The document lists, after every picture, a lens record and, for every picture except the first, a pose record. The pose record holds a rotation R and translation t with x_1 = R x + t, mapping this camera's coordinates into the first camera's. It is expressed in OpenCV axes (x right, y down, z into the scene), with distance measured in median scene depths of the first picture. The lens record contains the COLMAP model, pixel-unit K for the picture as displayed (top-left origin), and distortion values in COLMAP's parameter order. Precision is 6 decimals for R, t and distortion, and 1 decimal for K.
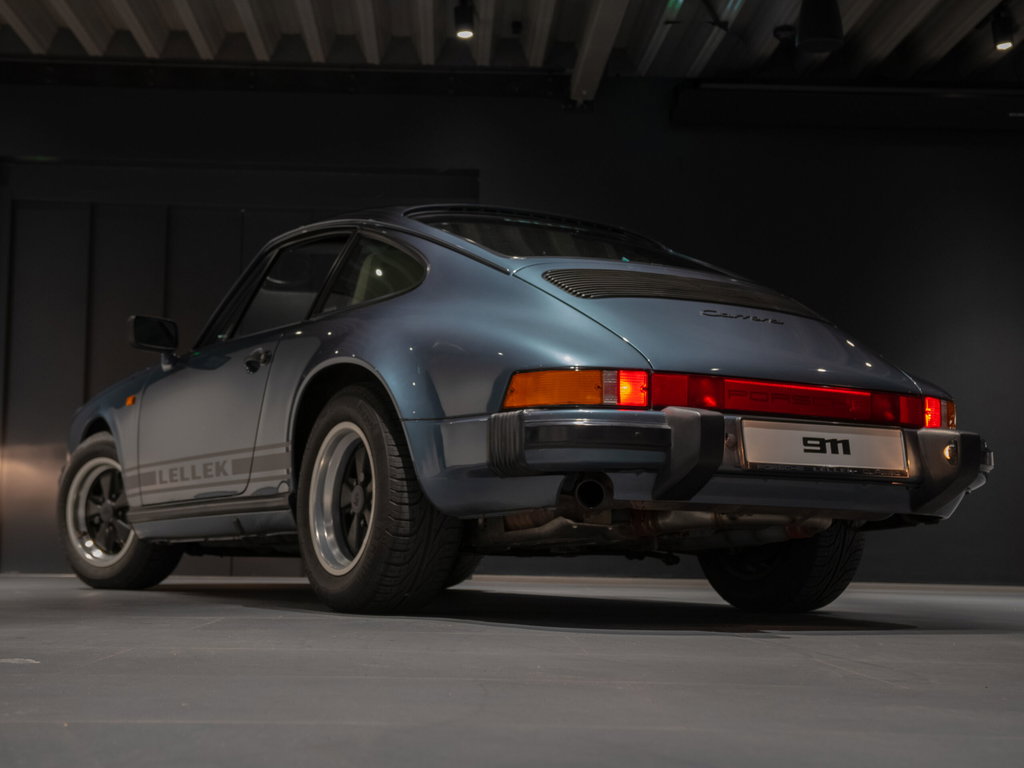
lens RADIAL K [[1569.5, 0, 516.6], [0, 1569.5, 380.0], [0, 0, 1]] dist [-0.035829, 0.000000]
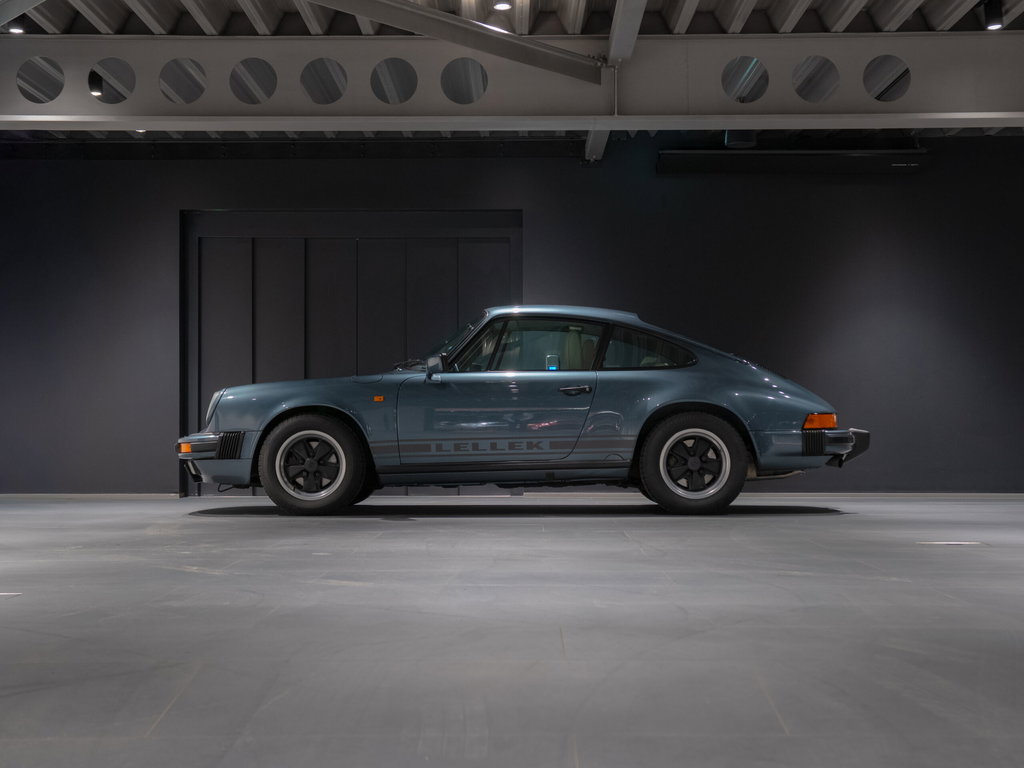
lens RADIAL K [[1569.5, 0, 513.9], [0, 1569.5, 386.7], [0, 0, 1]] dist [-0.035829, 0.000000]
pose [[0.998127, -0.020720, -0.057555, 0.047023], [0.023908, 0.998185, 0.055267, -0.052680], [0.056306, -0.056540, 0.996811, -0.434195]]
